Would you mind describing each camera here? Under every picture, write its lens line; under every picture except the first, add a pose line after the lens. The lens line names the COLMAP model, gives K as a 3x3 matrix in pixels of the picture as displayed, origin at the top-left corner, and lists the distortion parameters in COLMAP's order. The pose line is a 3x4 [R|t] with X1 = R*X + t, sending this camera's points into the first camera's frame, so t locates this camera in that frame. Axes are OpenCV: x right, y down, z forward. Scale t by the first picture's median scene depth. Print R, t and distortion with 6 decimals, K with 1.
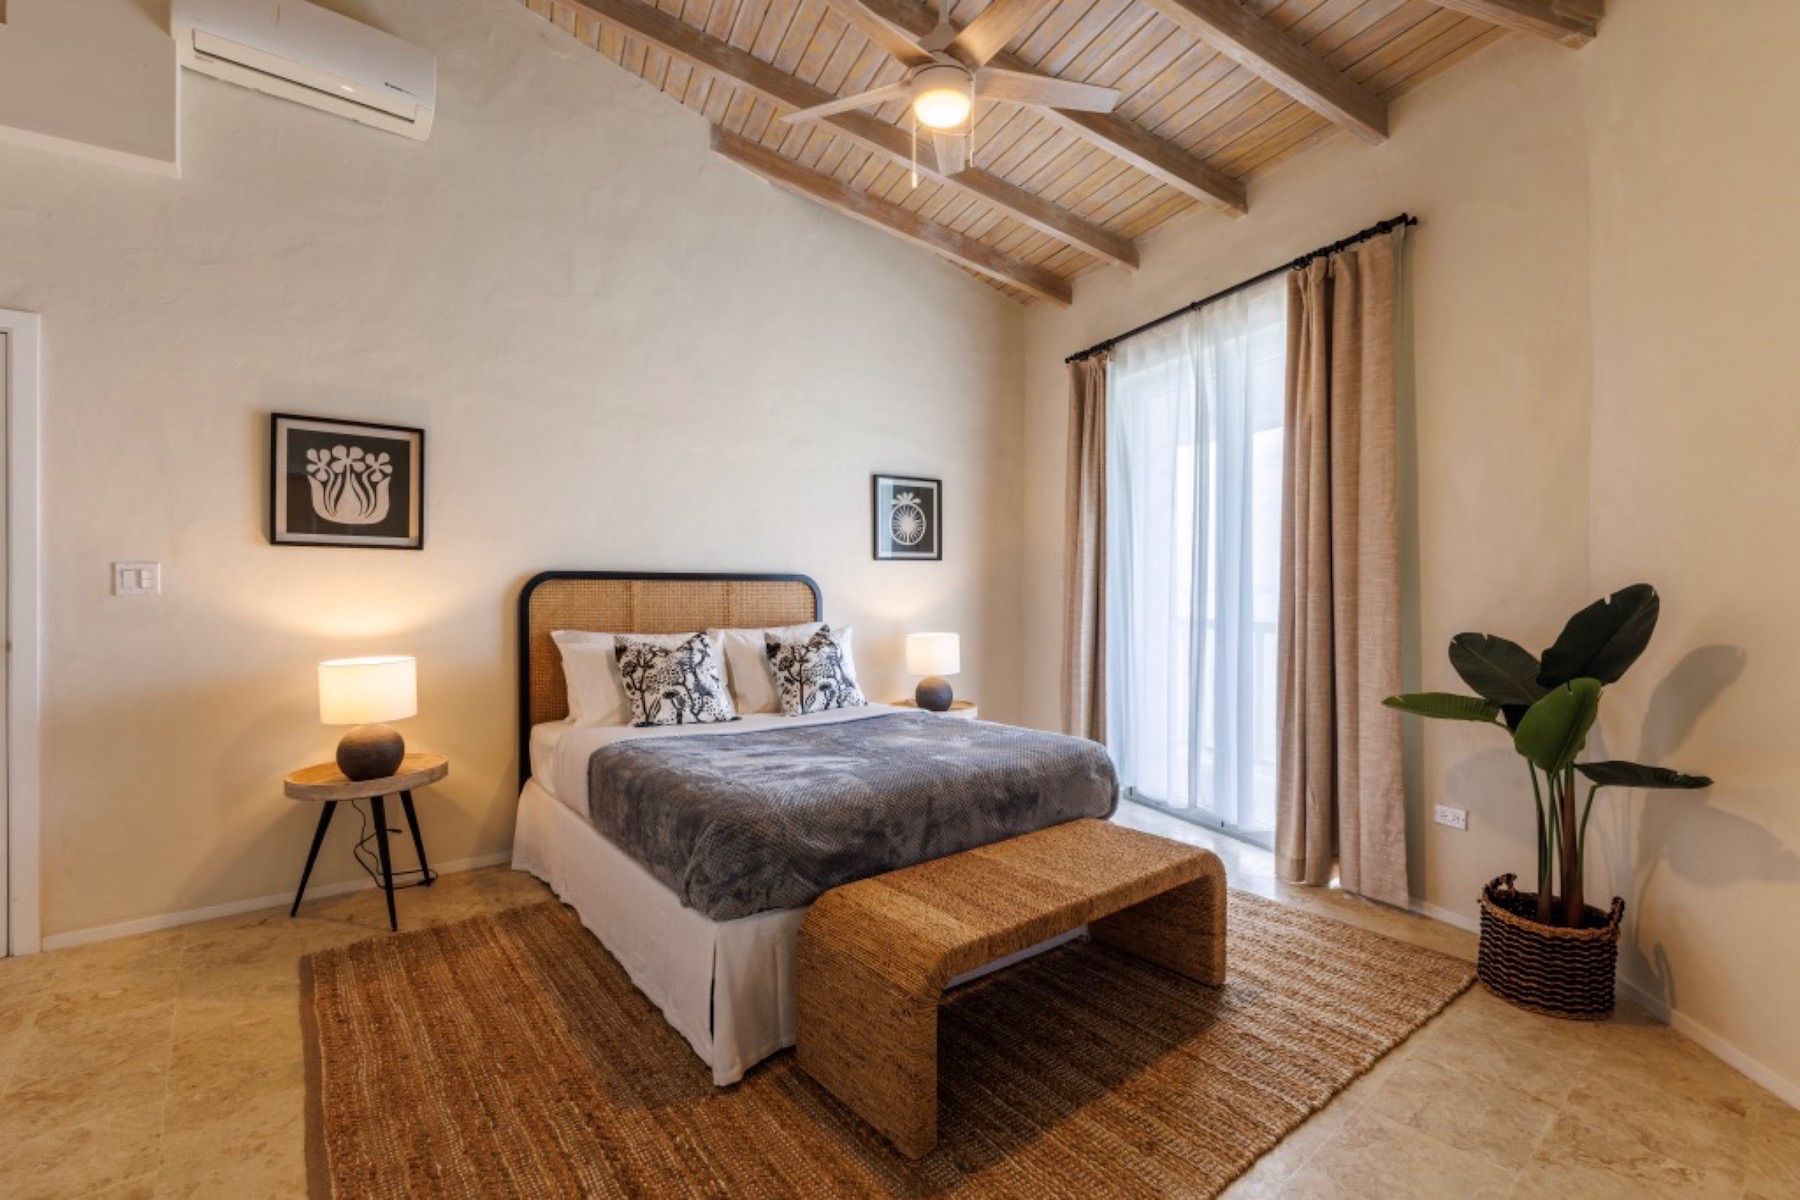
lens RADIAL K [[827.5, 0, 900.2], [0, 827.5, 597.8], [0, 0, 1]] dist [-0.001627, -0.000413]
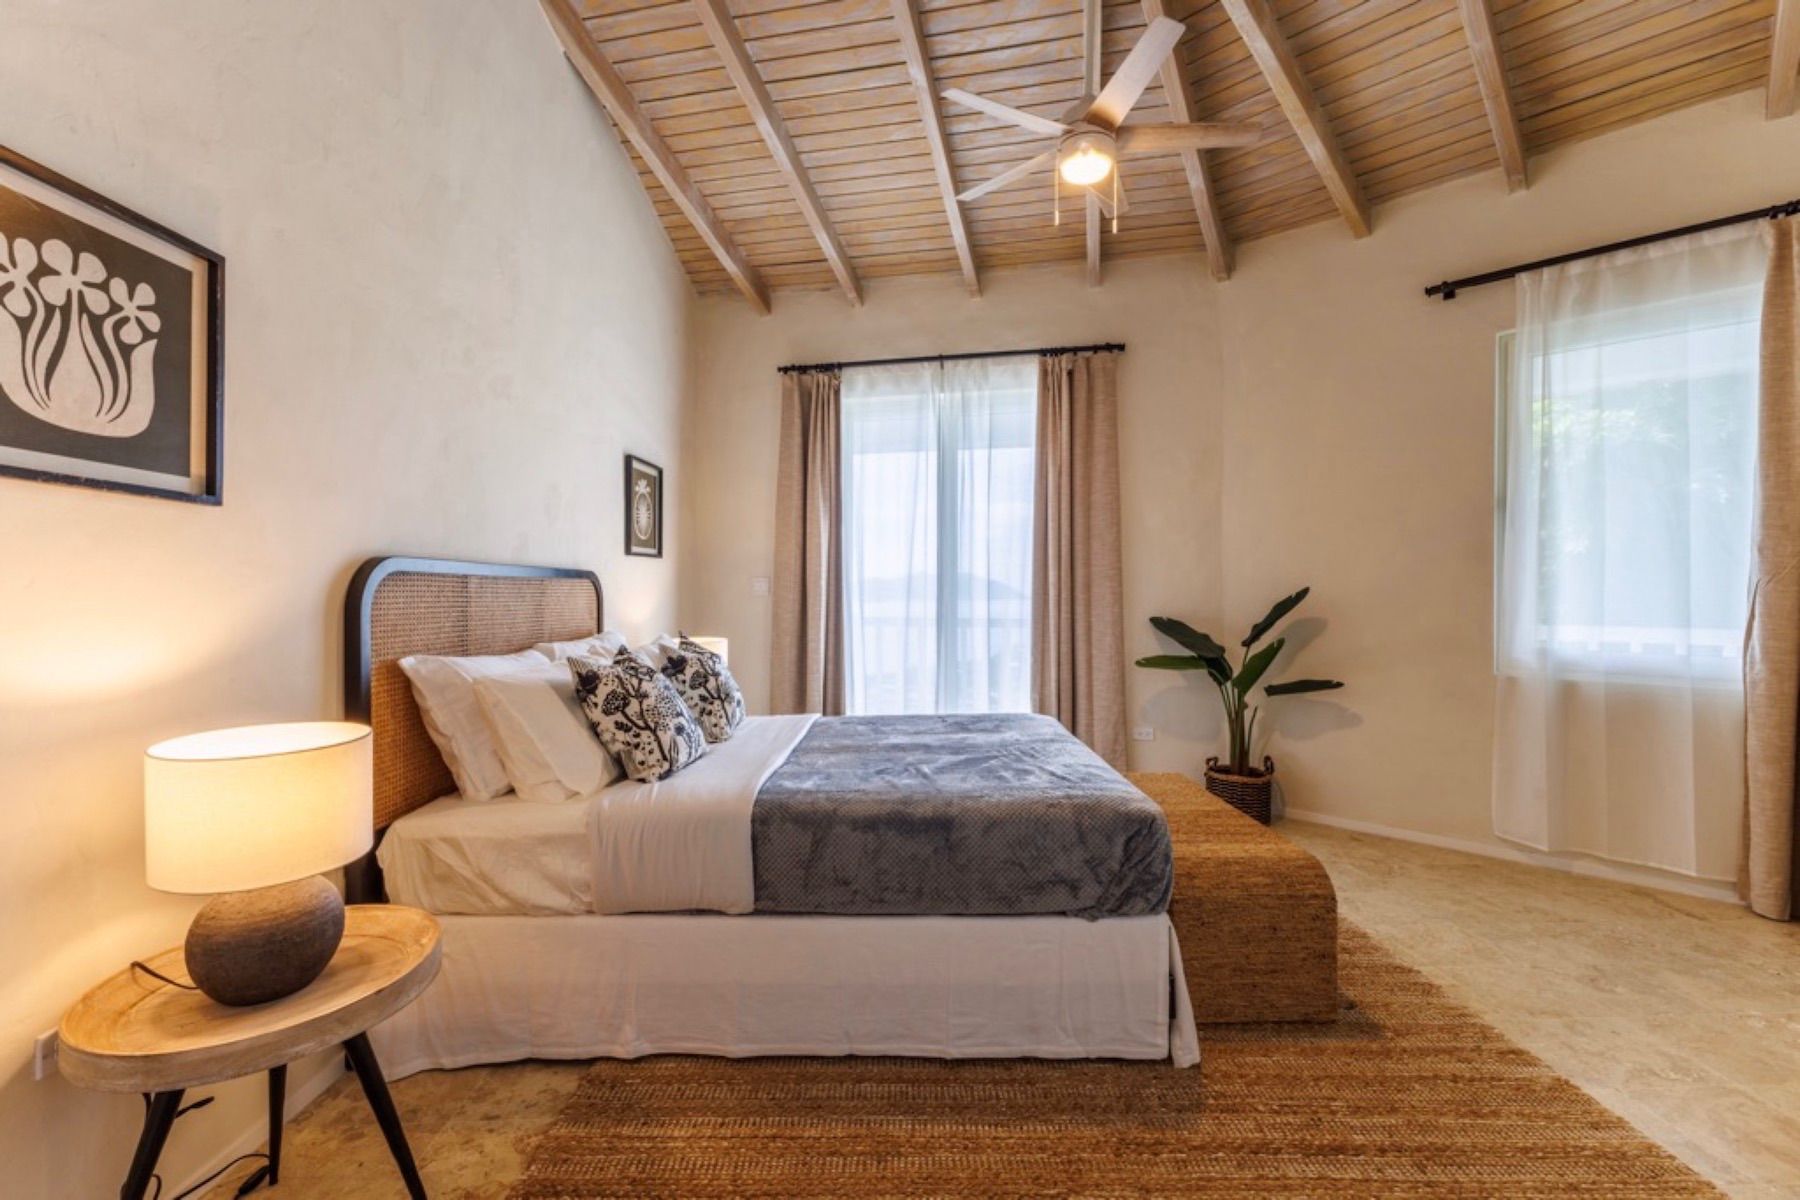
lens RADIAL K [[799.6, 0, 891.1], [0, 799.6, 599.8], [0, 0, 1]] dist [0.009802, -0.000910]
pose [[0.597405, -0.007912, 0.801900, -0.746521], [0.008480, 0.999958, 0.003549, -0.000885], [-0.801895, 0.004680, 0.597447, 0.416878]]
